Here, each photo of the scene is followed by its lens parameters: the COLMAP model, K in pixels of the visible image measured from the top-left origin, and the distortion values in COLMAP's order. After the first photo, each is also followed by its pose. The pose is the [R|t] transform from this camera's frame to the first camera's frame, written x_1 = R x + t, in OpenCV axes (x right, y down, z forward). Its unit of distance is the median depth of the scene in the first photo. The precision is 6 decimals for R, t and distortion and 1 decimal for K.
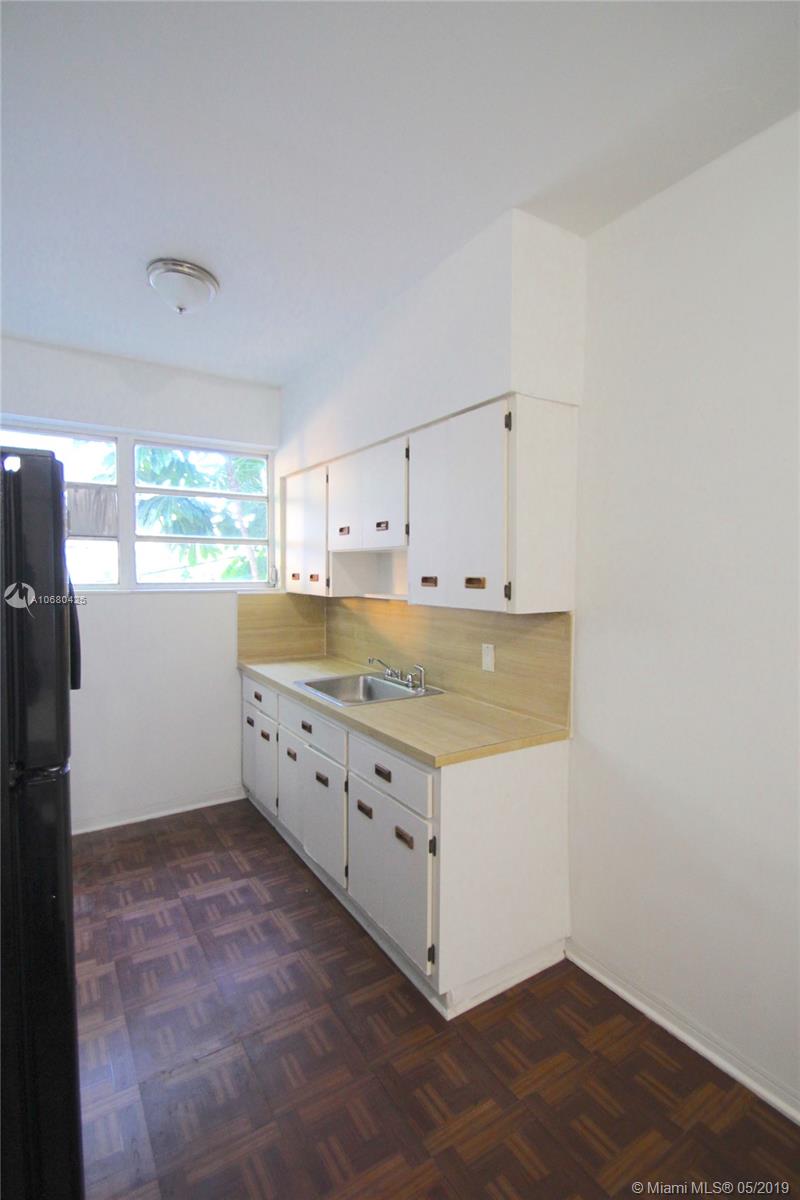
lens RADIAL K [[556.1, 0, 386.7], [0, 556.1, 591.1], [0, 0, 1]] dist [0.018349, -0.017793]
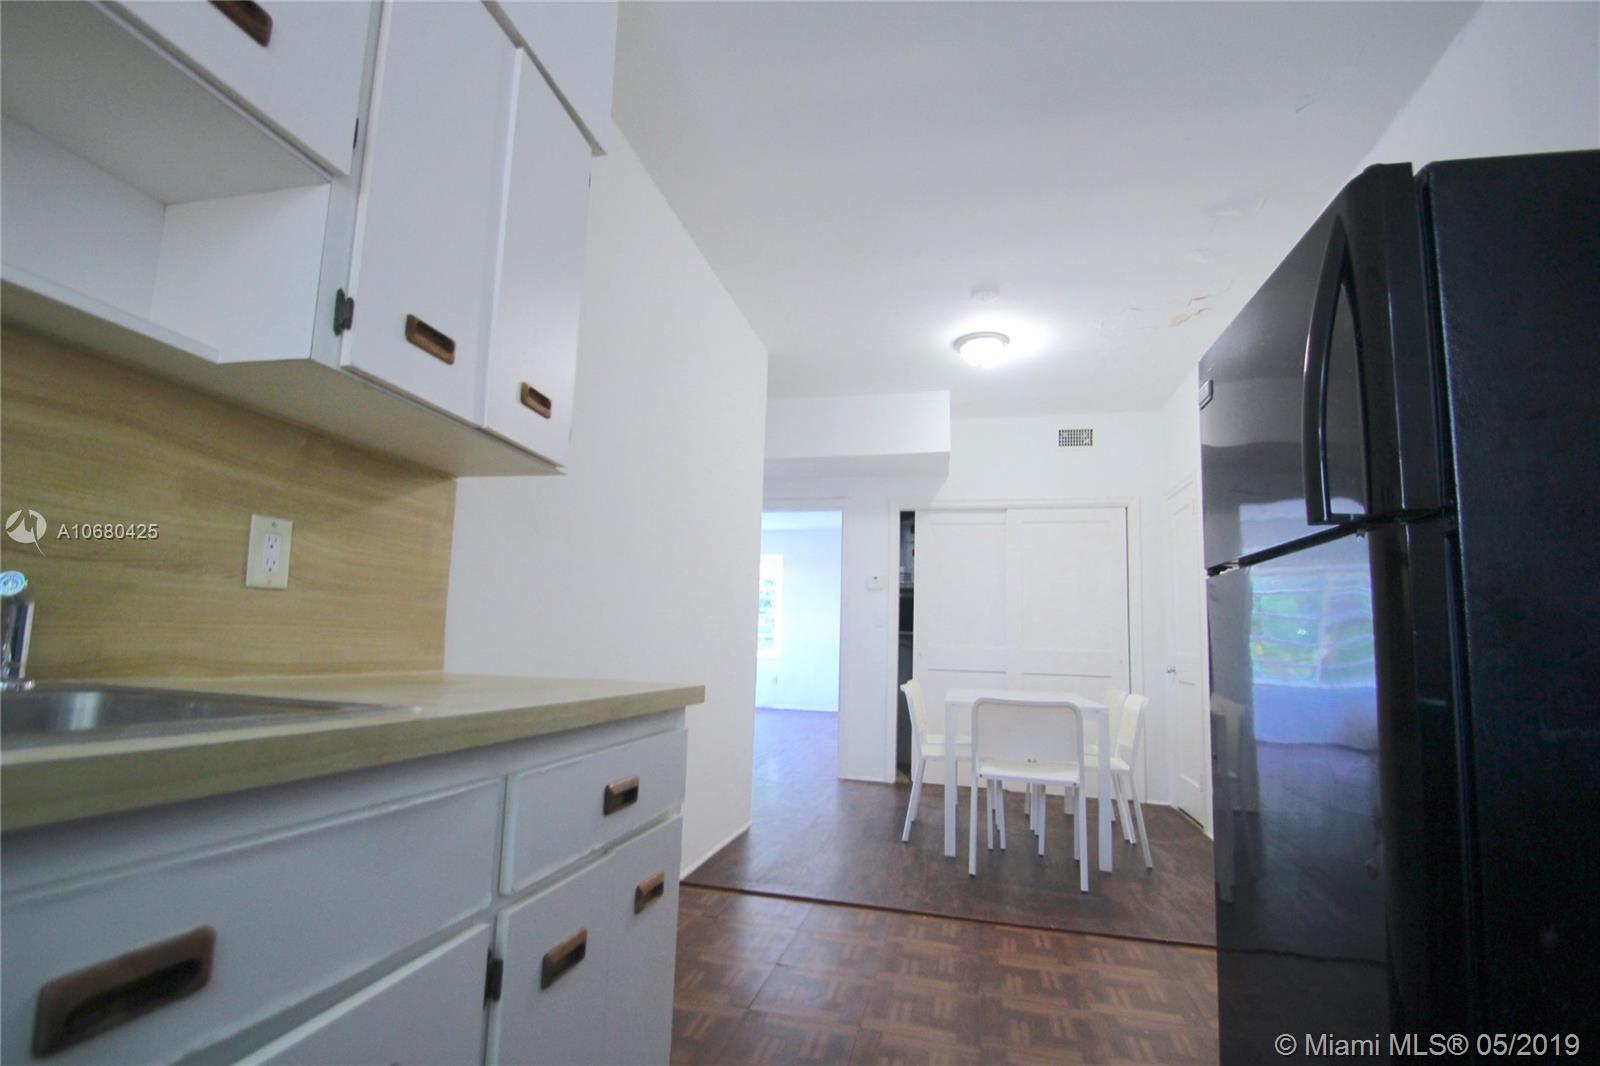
lens RADIAL K [[741.5, 0, 789.3], [0, 741.5, 559.2], [0, 0, 1]] dist [0.018349, -0.017793]
pose [[-0.701099, 0.057811, 0.710716, -0.368252], [-0.009722, 0.995840, -0.090594, 0.144778], [-0.712997, -0.070425, -0.697621, 0.959388]]
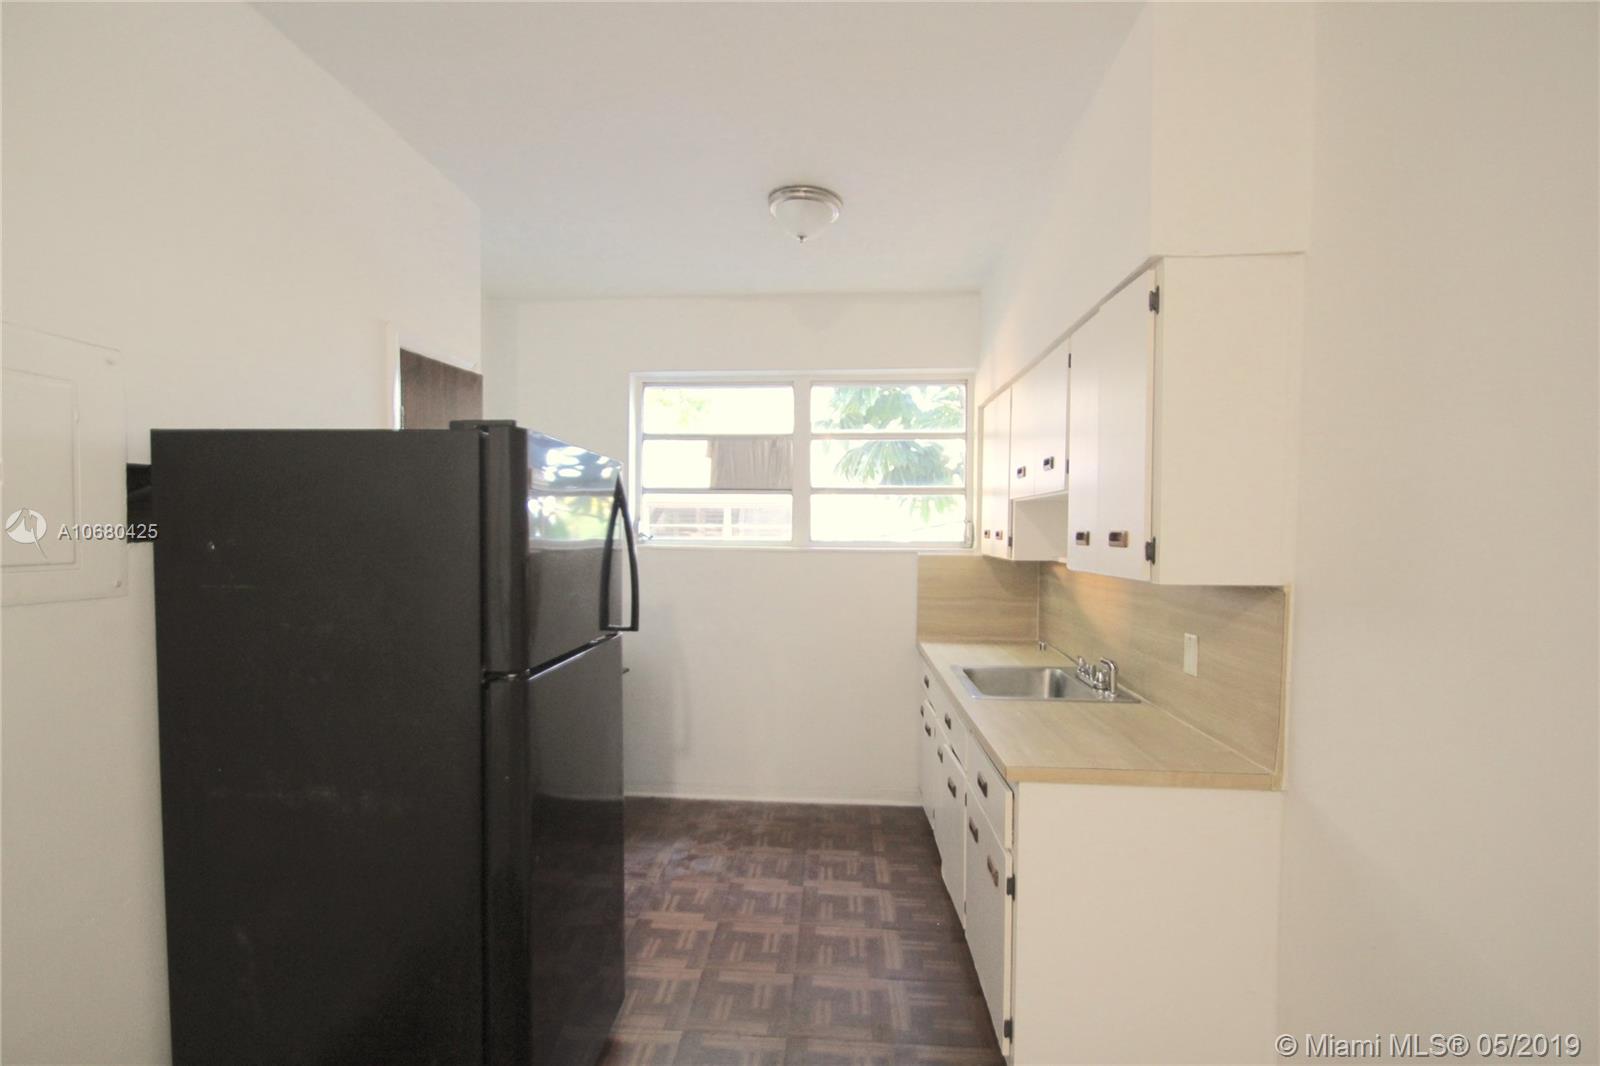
lens RADIAL K [[741.5, 0, 789.3], [0, 741.5, 559.2], [0, 0, 1]] dist [0.018349, -0.017793]
pose [[0.812775, 0.023346, -0.582109, 0.267181], [-0.023415, 0.999698, 0.007400, 0.009510], [0.582106, 0.007616, 0.813077, 0.003594]]
